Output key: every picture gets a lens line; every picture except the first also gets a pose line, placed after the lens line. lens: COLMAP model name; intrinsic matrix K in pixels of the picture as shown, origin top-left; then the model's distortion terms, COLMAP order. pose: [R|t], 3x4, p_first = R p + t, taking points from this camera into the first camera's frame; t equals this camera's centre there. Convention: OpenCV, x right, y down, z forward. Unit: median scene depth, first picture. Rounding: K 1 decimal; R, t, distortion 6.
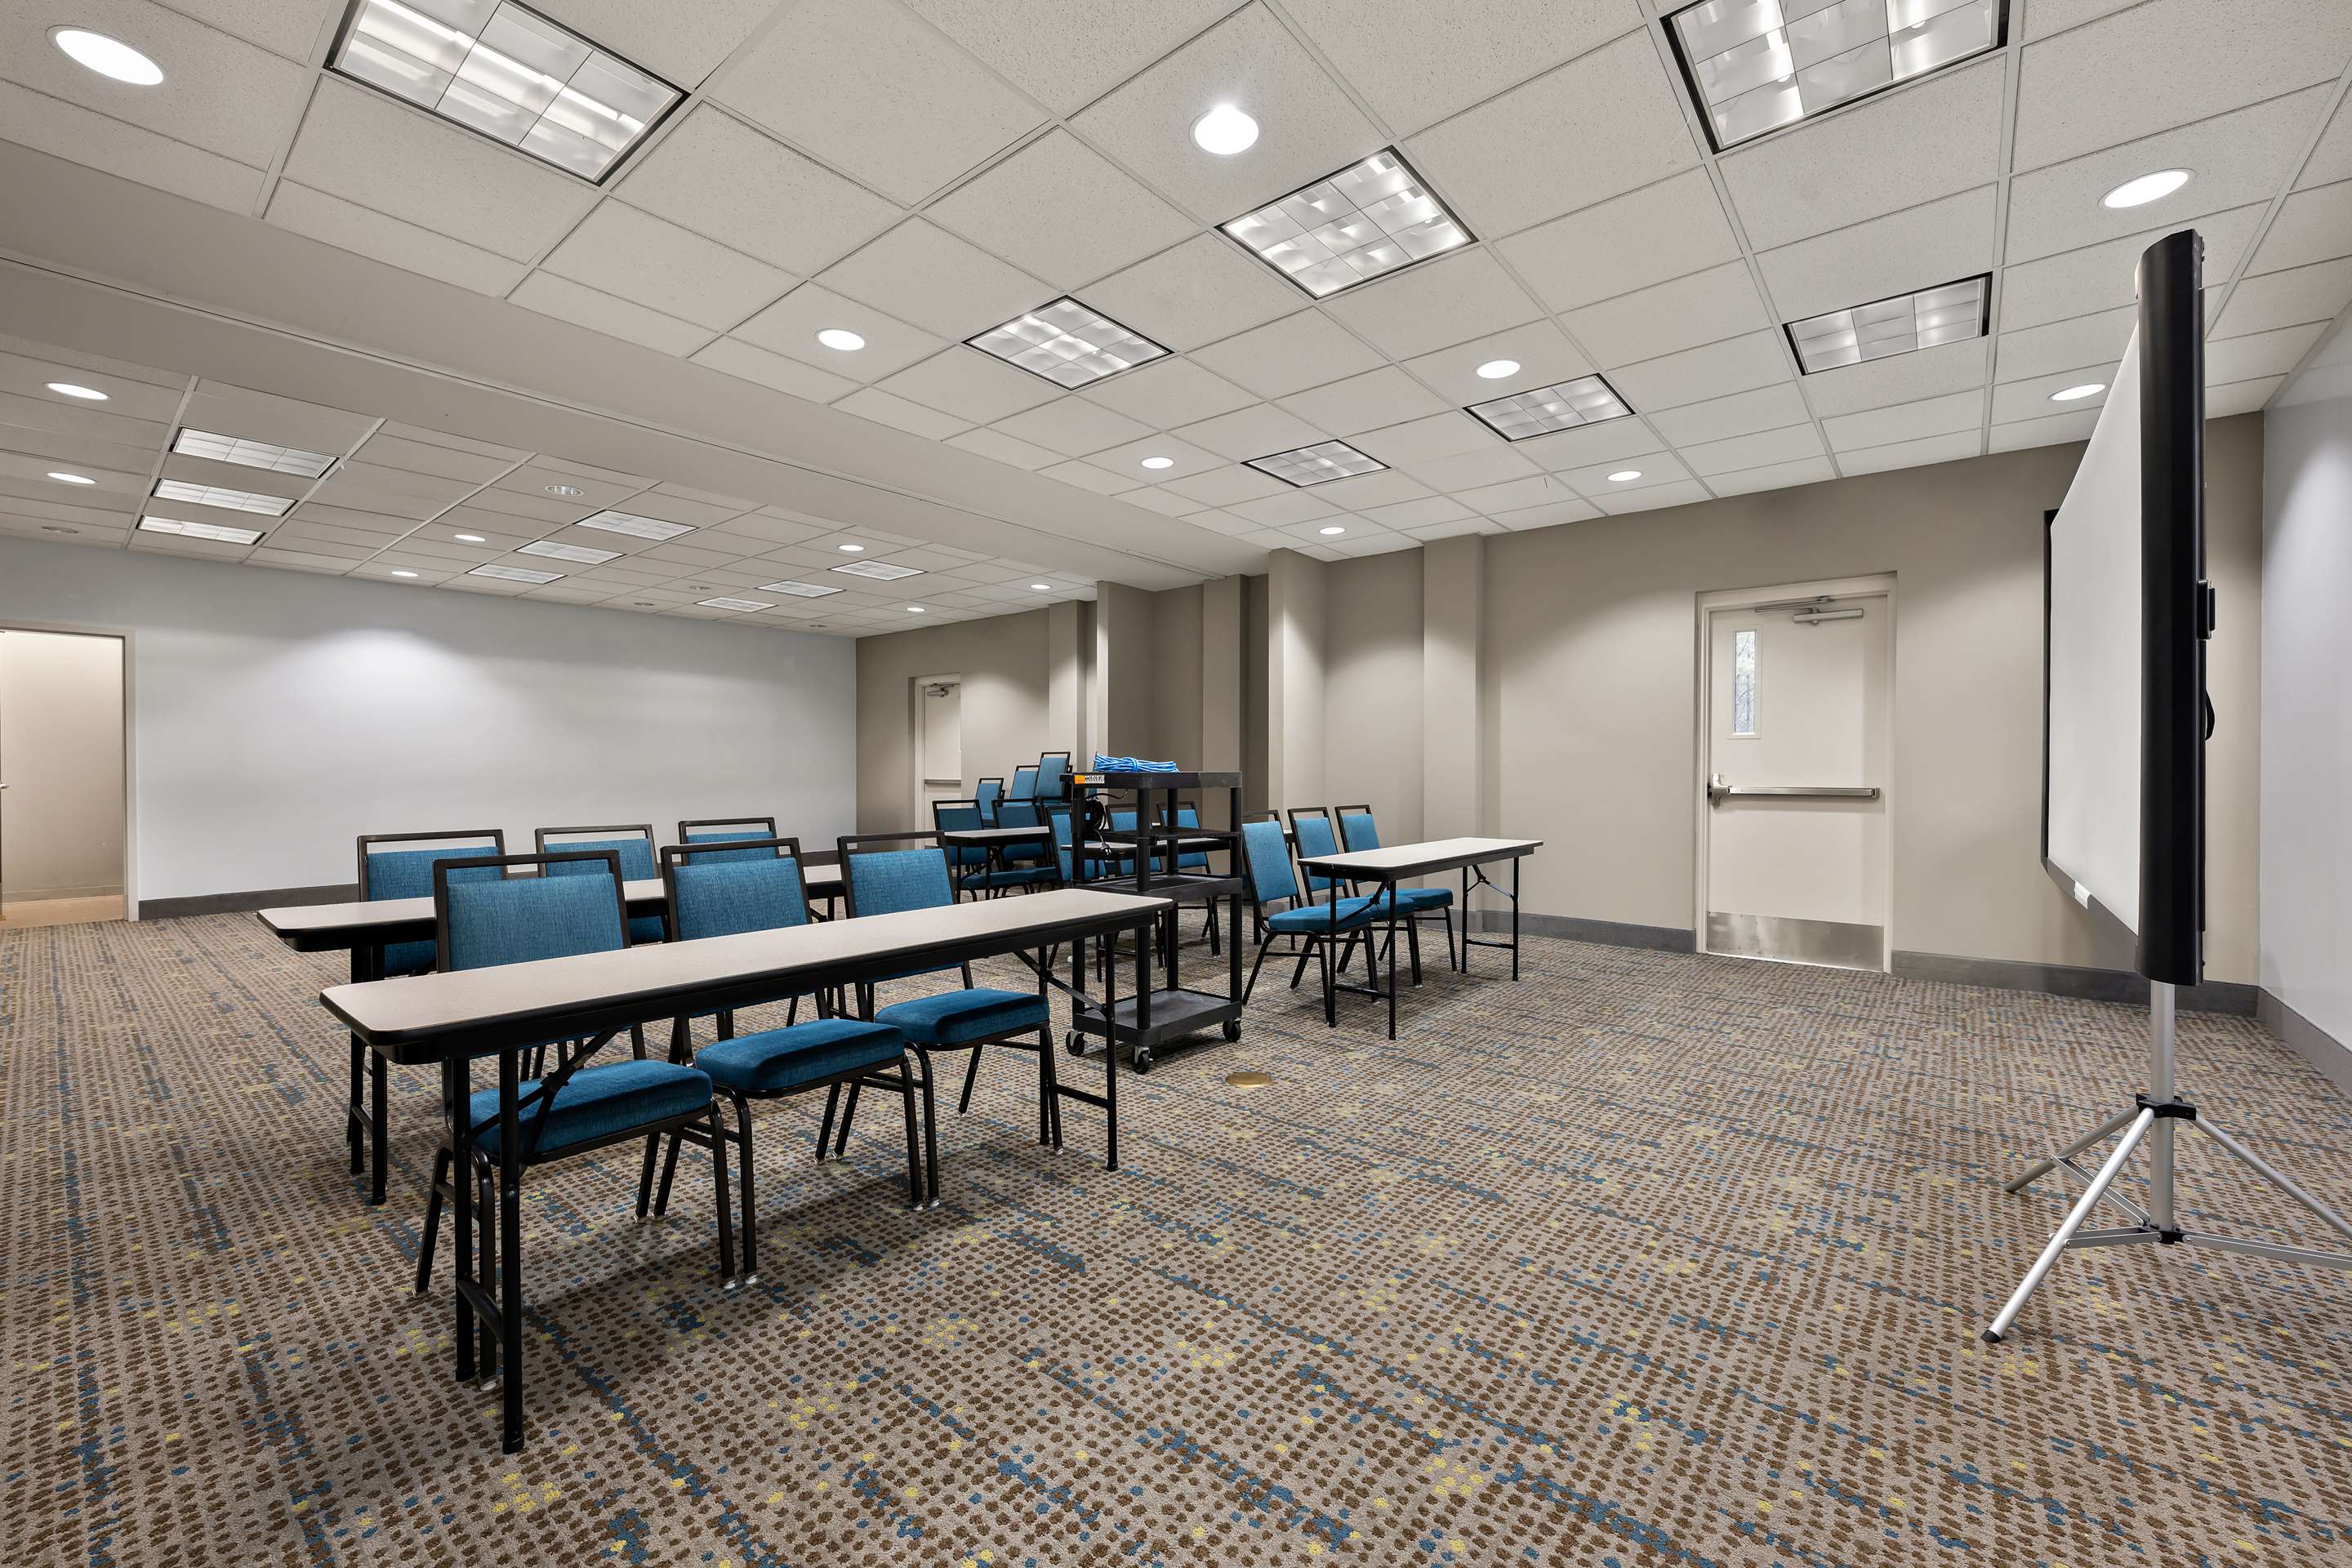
lens RADIAL K [[939.5, 0, 1187.1], [0, 939.5, 780.9], [0, 0, 1]] dist [0.002073, -0.000845]
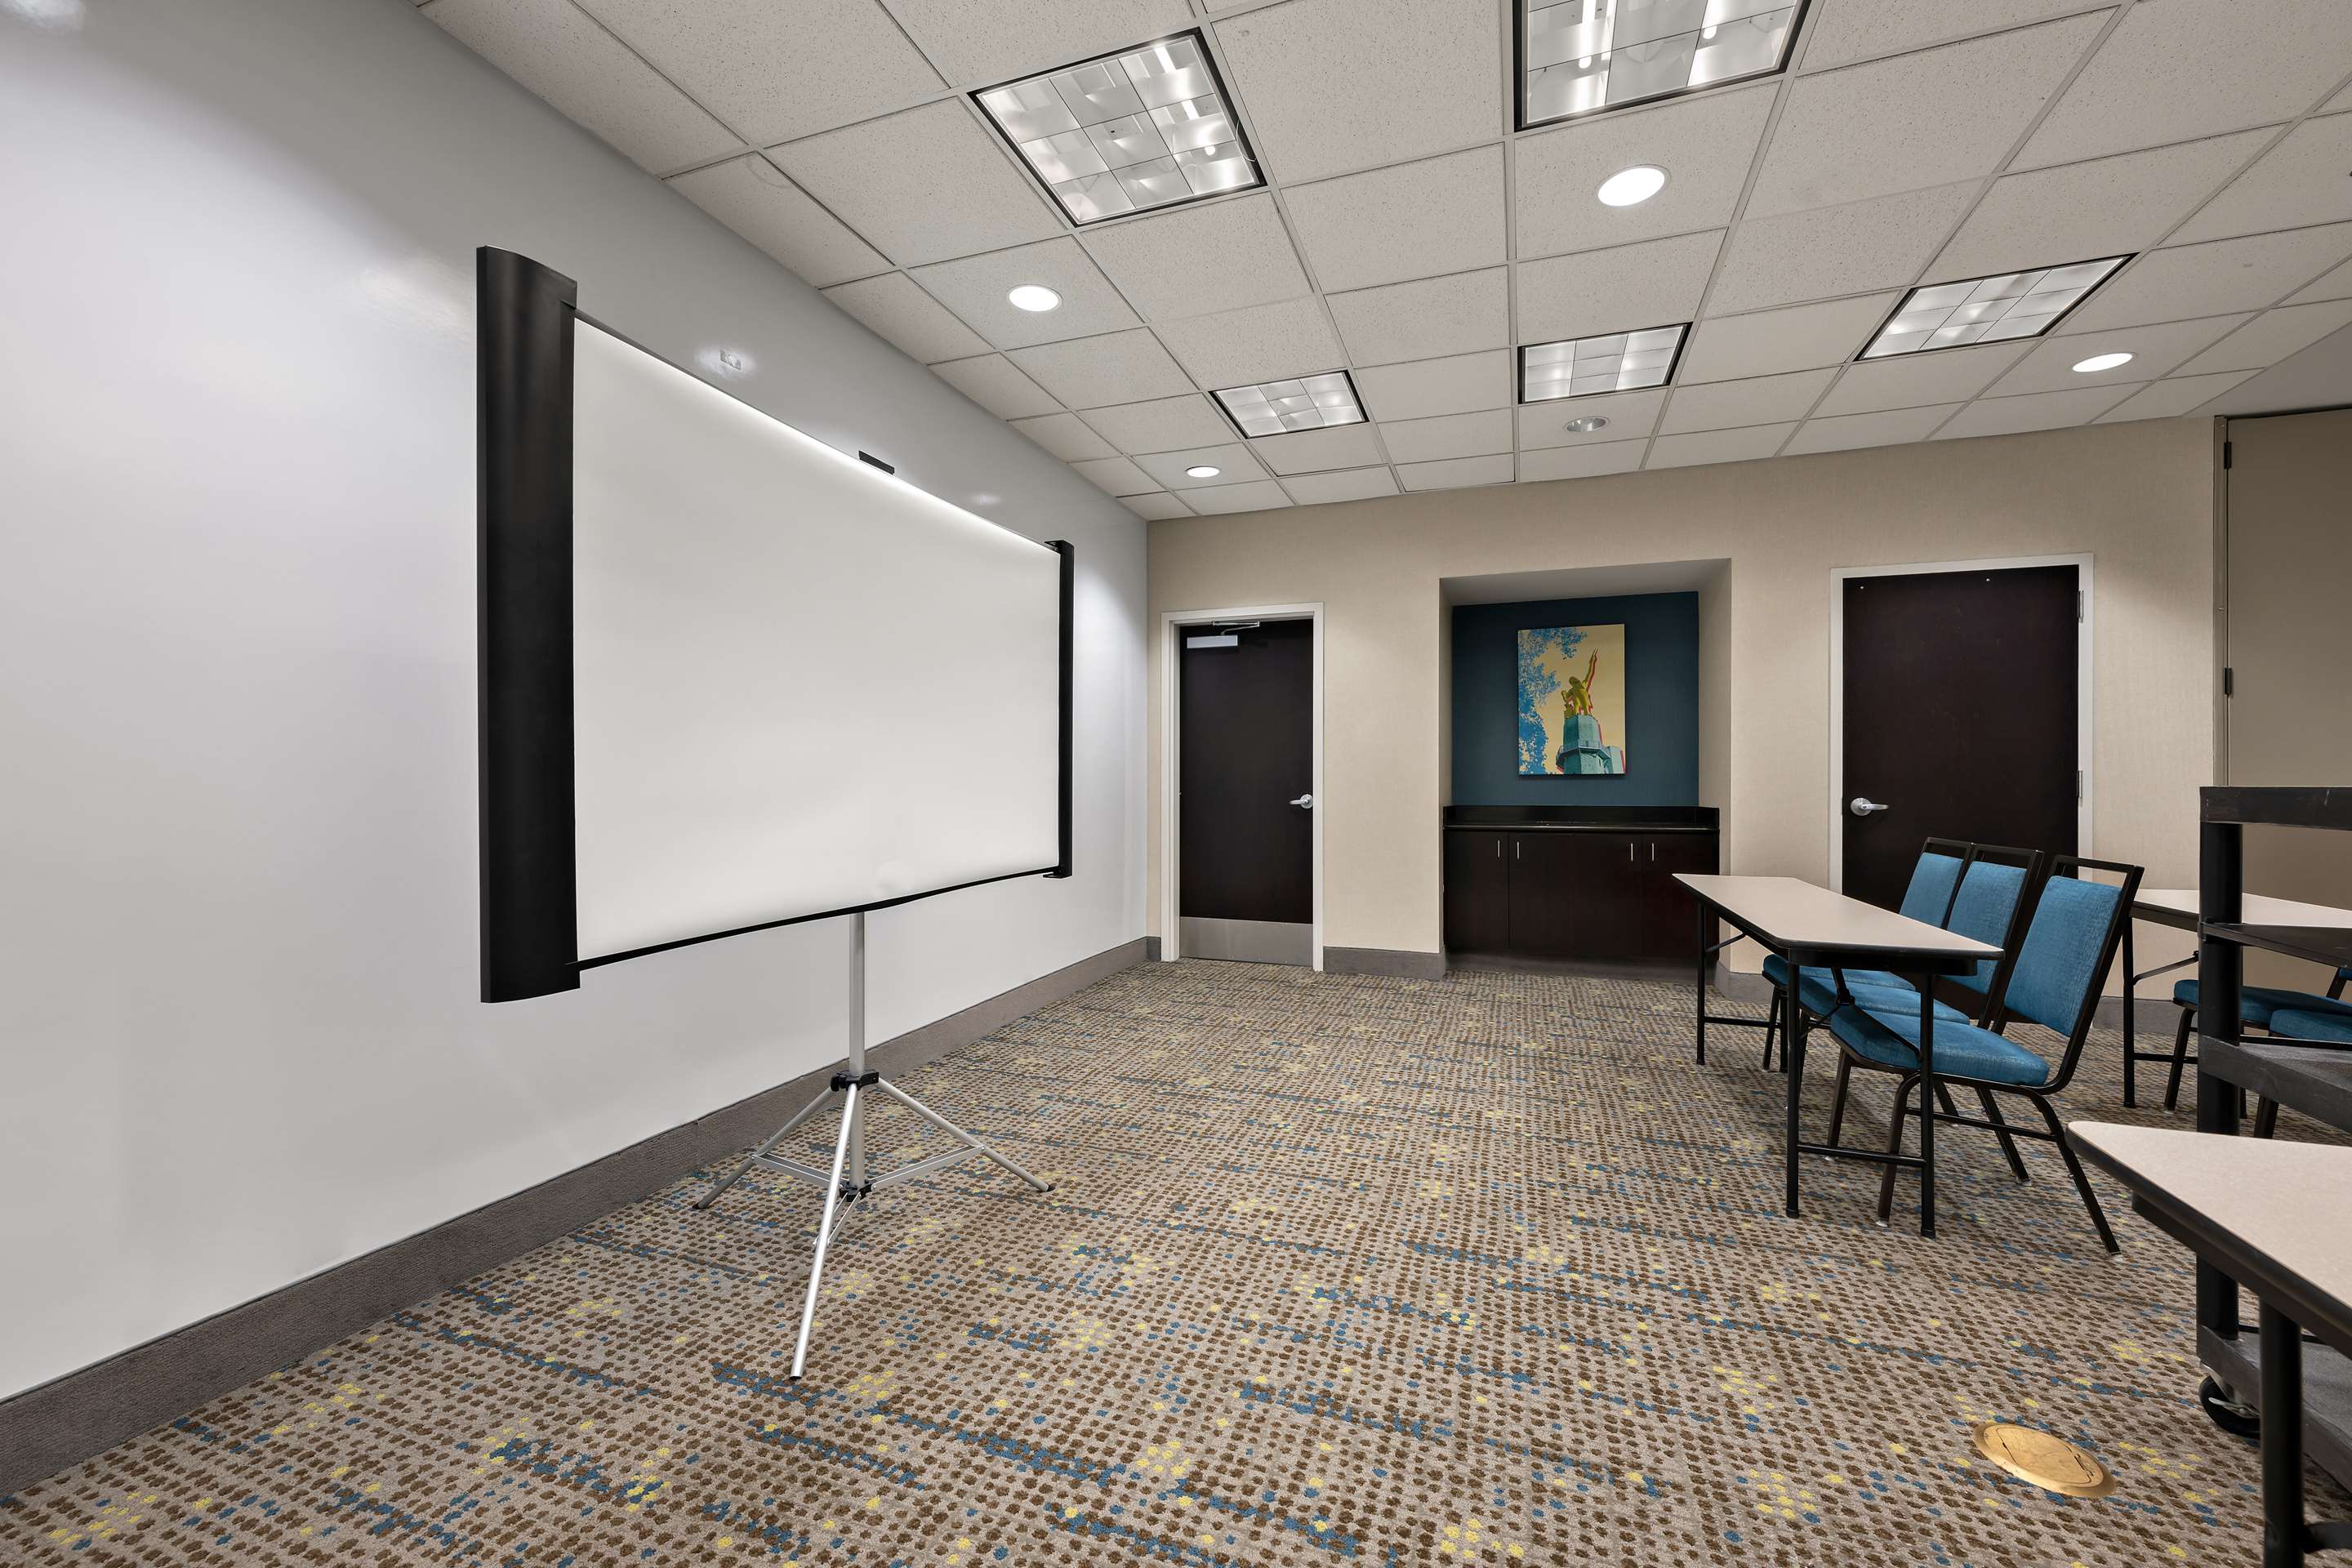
lens RADIAL K [[939.5, 0, 1175.9], [0, 939.5, 788.5], [0, 0, 1]] dist [0.002073, -0.000845]
pose [[-0.944829, -0.001390, -0.327561, 0.822631], [-0.007327, 0.999830, 0.016892, -0.019020], [0.327482, 0.018360, -0.944679, 1.719270]]
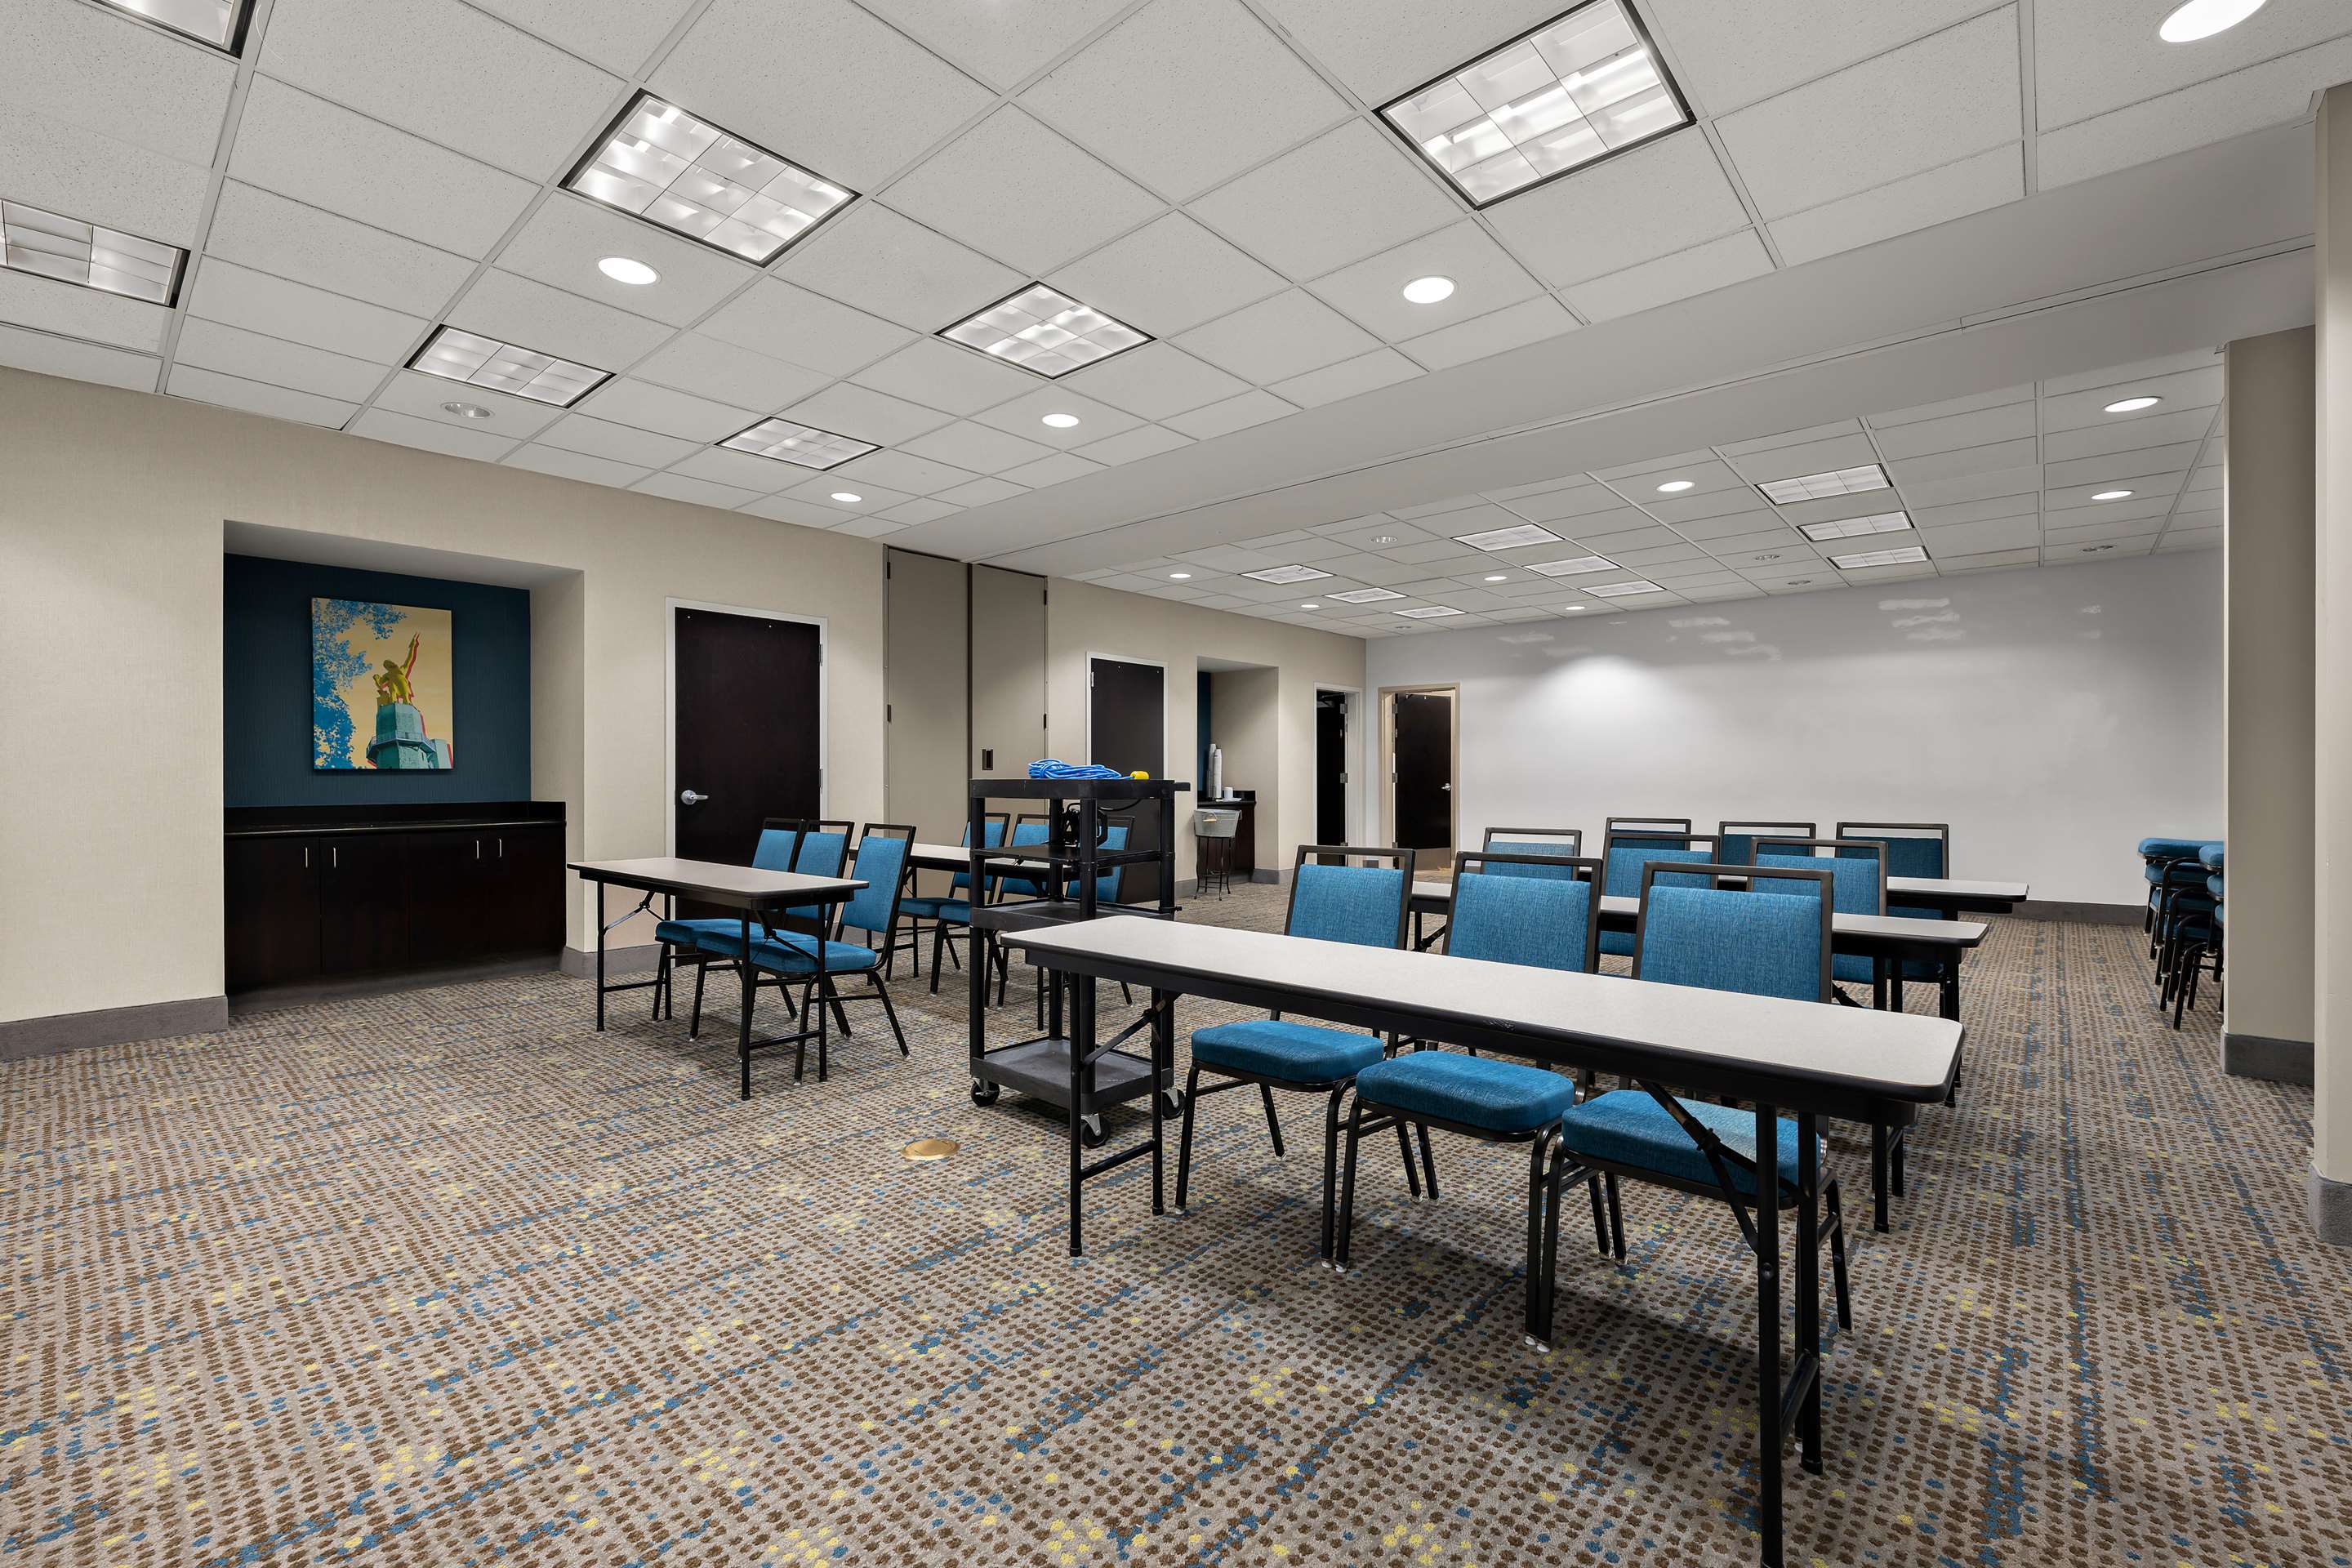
lens RADIAL K [[994.5, 0, 1166.8], [0, 994.5, 771.3], [0, 0, 1]] dist [-0.001414, 0.000709]
pose [[-0.042182, -0.009821, -0.999062, 1.245424], [-0.008372, 0.999920, -0.009476, -0.010643], [0.999075, 0.007964, -0.042261, 1.654970]]
